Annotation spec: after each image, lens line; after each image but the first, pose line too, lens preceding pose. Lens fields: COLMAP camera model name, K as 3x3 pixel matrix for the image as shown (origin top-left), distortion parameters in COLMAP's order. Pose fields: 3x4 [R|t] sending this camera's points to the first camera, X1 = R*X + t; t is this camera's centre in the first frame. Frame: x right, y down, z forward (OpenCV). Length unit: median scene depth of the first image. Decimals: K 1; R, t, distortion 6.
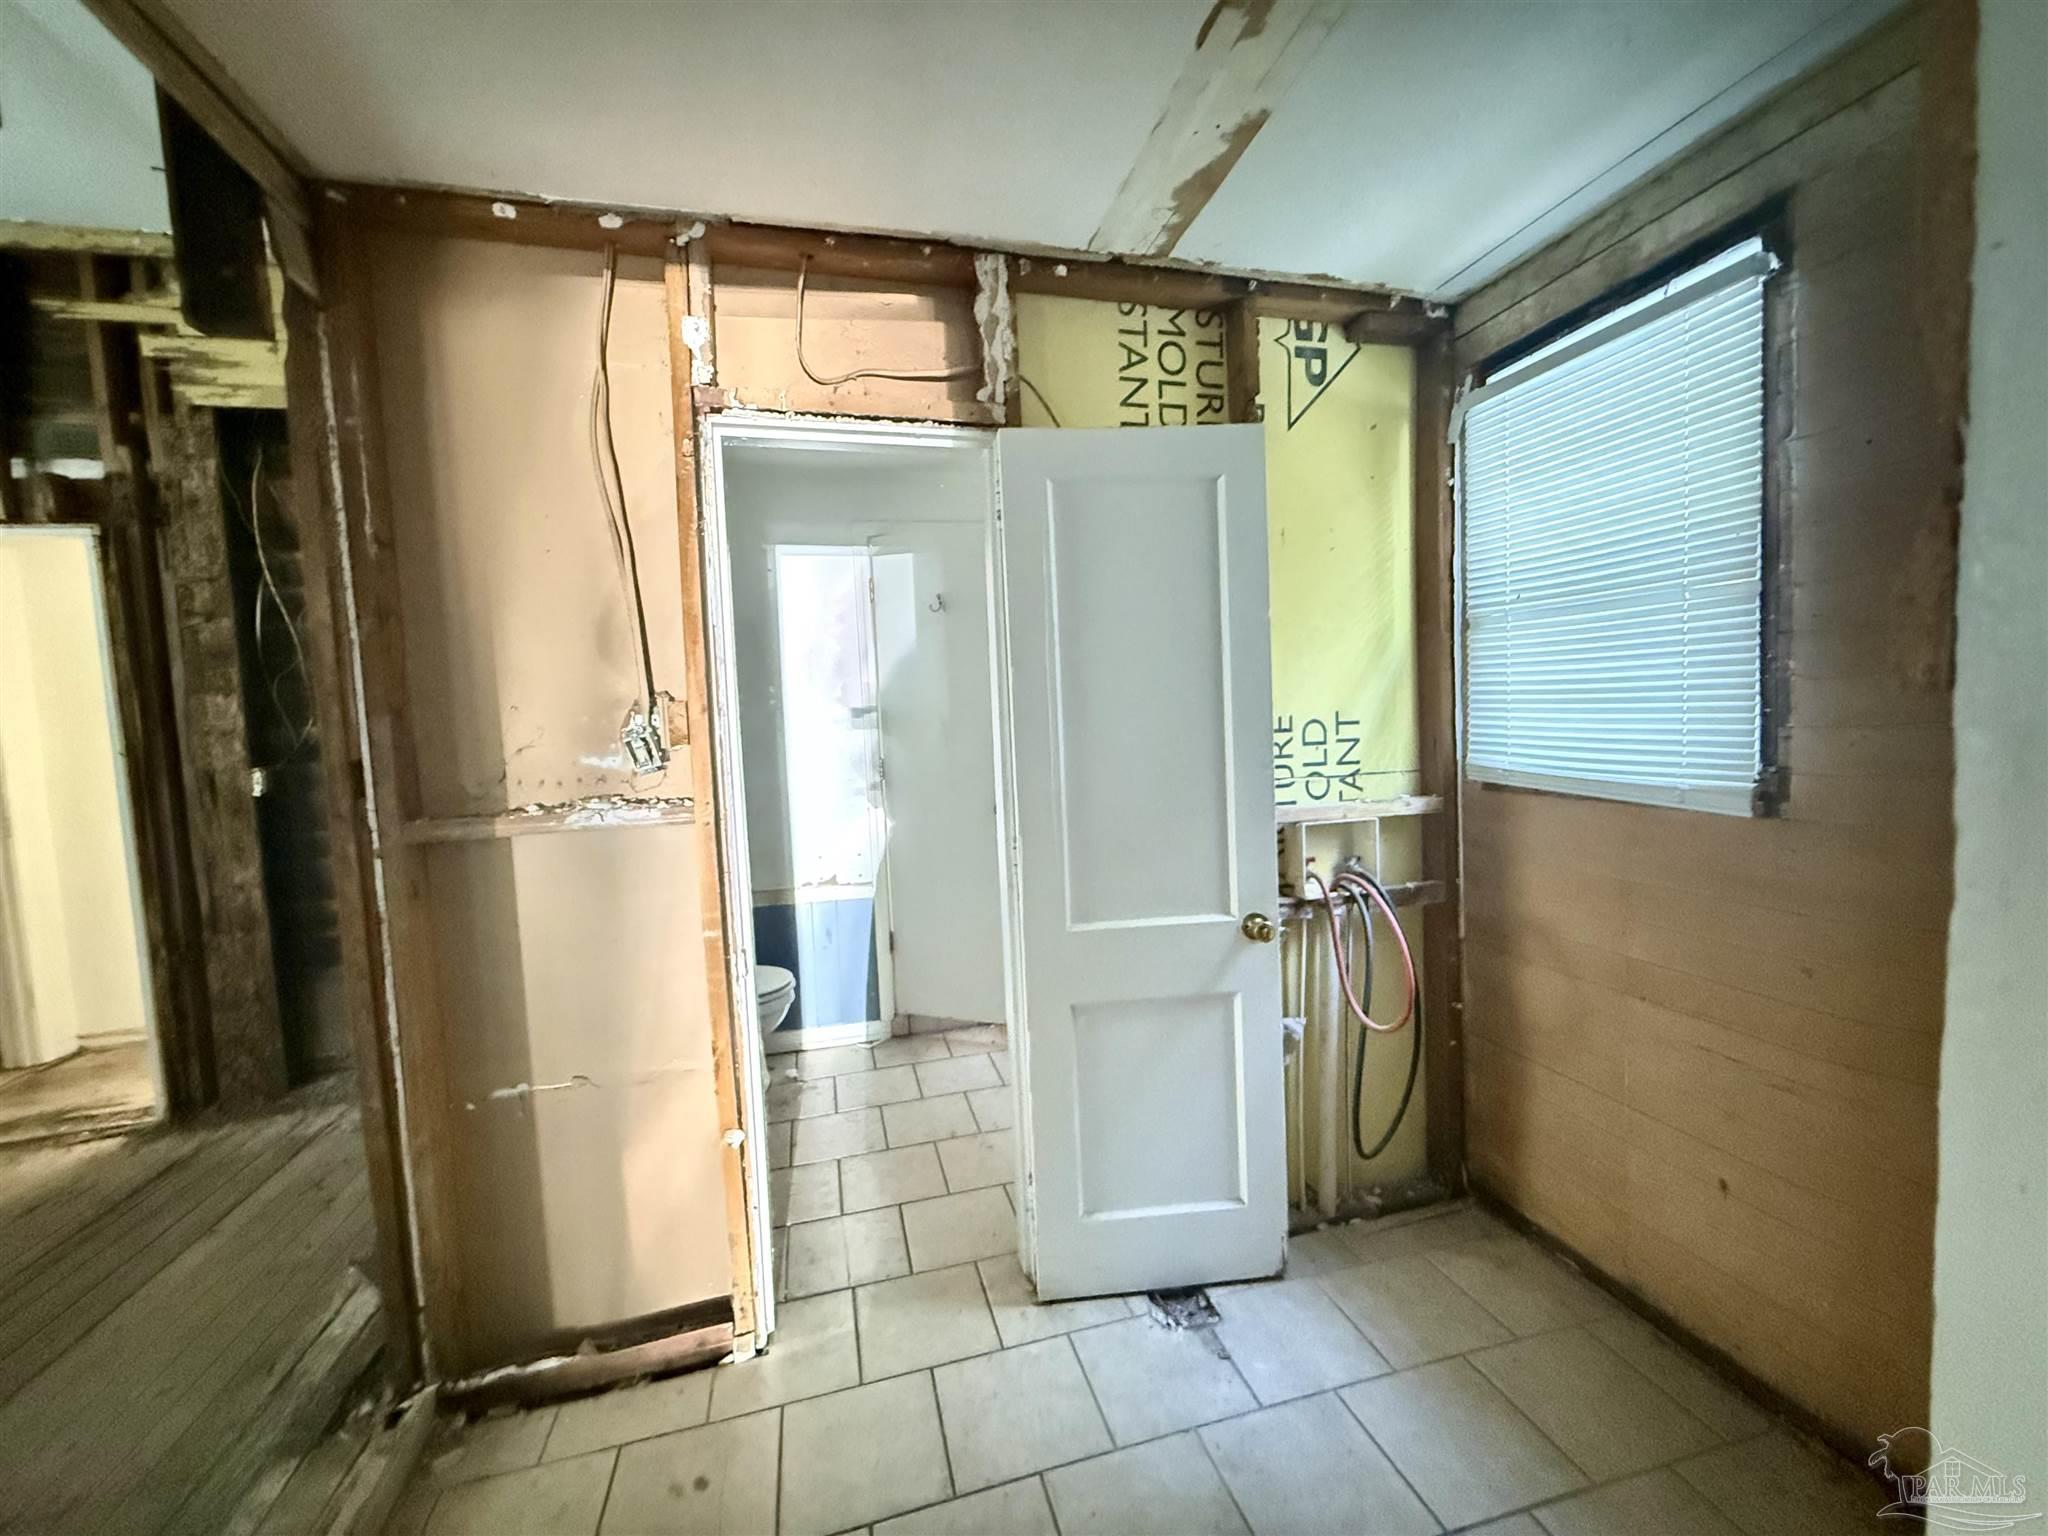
lens RADIAL K [[822.9, 0, 1019.8], [0, 822.9, 766.8], [0, 0, 1]] dist [0.001239, 0.000468]
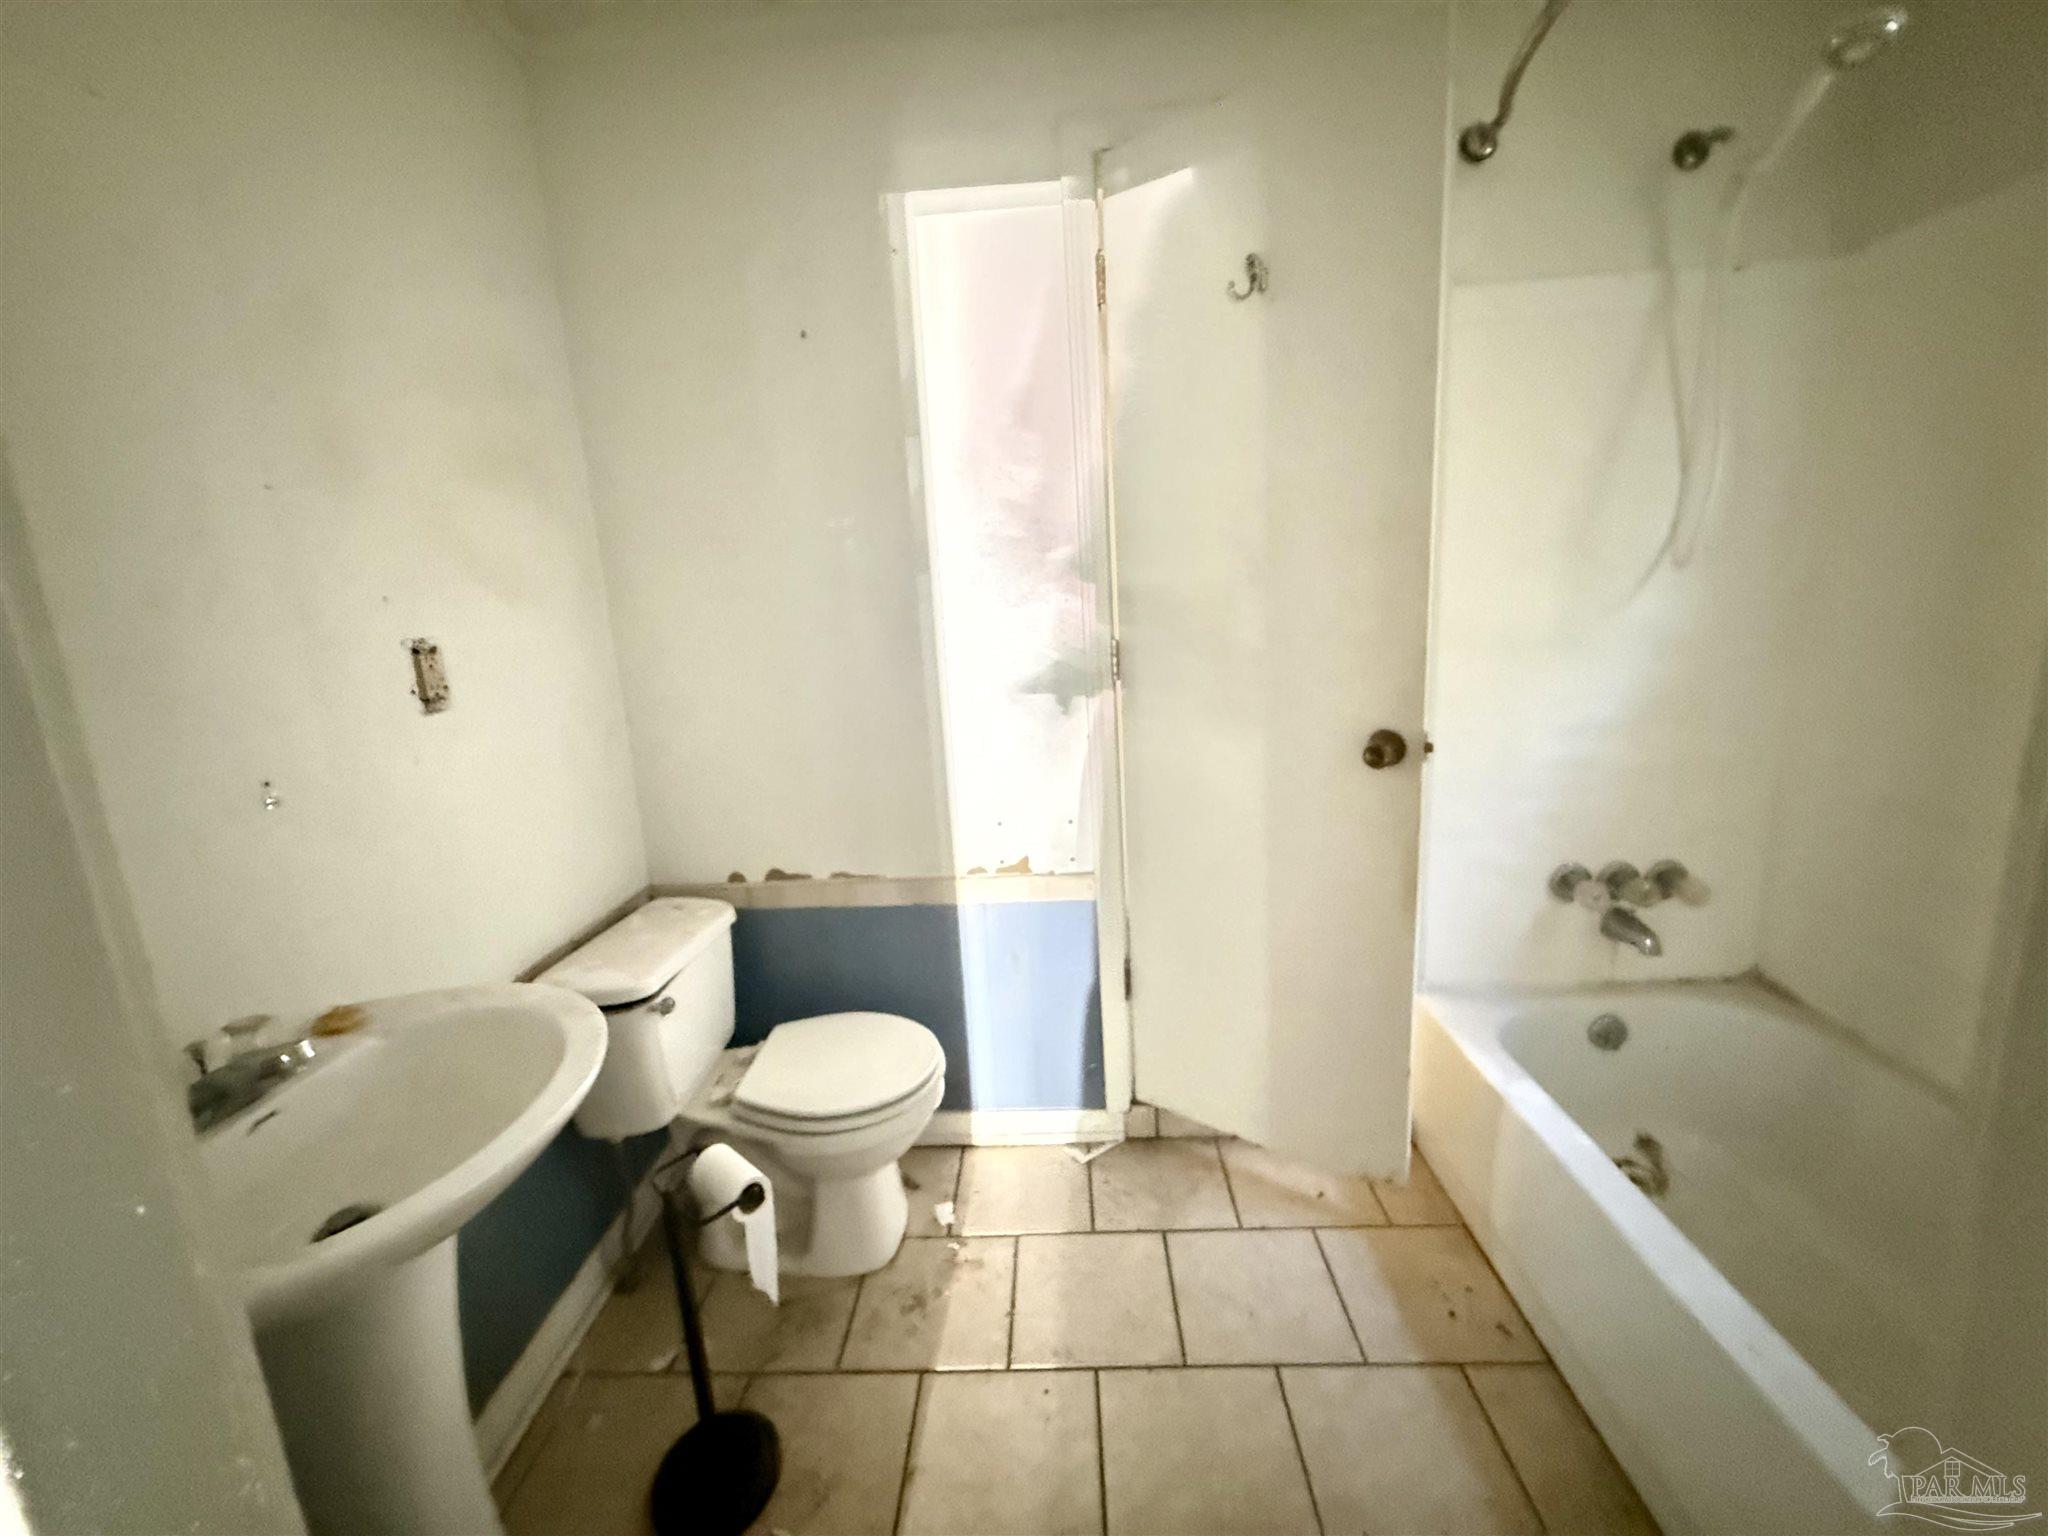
lens RADIAL K [[822.9, 0, 1019.8], [0, 822.9, 766.8], [0, 0, 1]] dist [0.001239, 0.000468]
pose [[0.956940, 0.051554, -0.285672, -0.077137], [0.008411, 0.978766, 0.204809, -0.036172], [0.290165, -0.198393, 0.936186, 0.506705]]
